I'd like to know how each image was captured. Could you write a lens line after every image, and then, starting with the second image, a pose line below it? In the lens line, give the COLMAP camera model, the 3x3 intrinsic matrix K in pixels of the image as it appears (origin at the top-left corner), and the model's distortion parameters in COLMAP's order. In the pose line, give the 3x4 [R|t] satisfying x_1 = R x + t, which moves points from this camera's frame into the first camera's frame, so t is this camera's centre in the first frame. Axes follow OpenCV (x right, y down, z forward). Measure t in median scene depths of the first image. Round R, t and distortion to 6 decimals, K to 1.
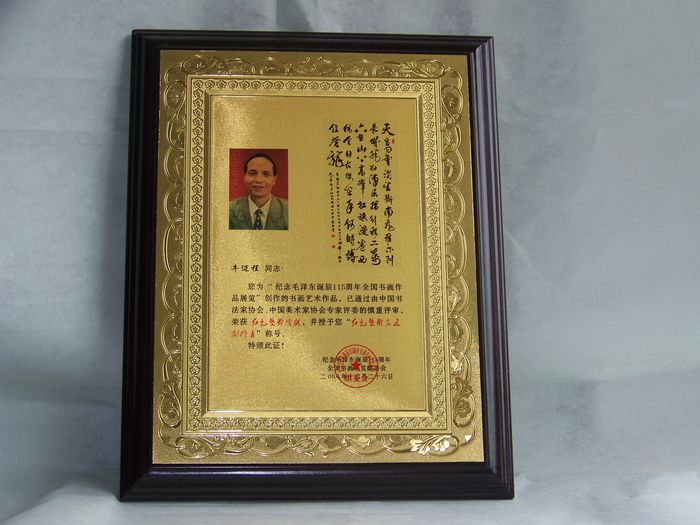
lens RADIAL K [[1619.4, 0, 350.0], [0, 1619.4, 262.5], [0, 0, 1]] dist [-0.073013, -0.675764]
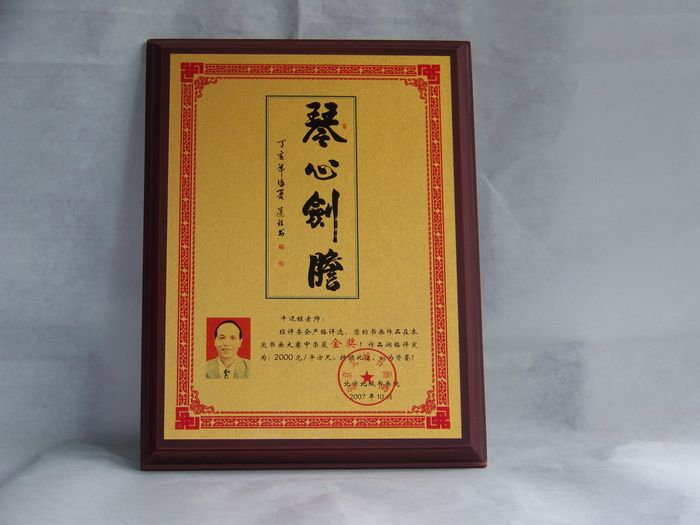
lens RADIAL K [[1751.0, 0, 350.0], [0, 1751.0, 262.5], [0, 0, 1]] dist [0.798201, 0.170292]
pose [[0.999749, 0.010194, 0.019952, -0.013078], [-0.011322, 0.998294, 0.057274, -0.047519], [-0.019334, -0.057486, 0.998159, -0.154579]]
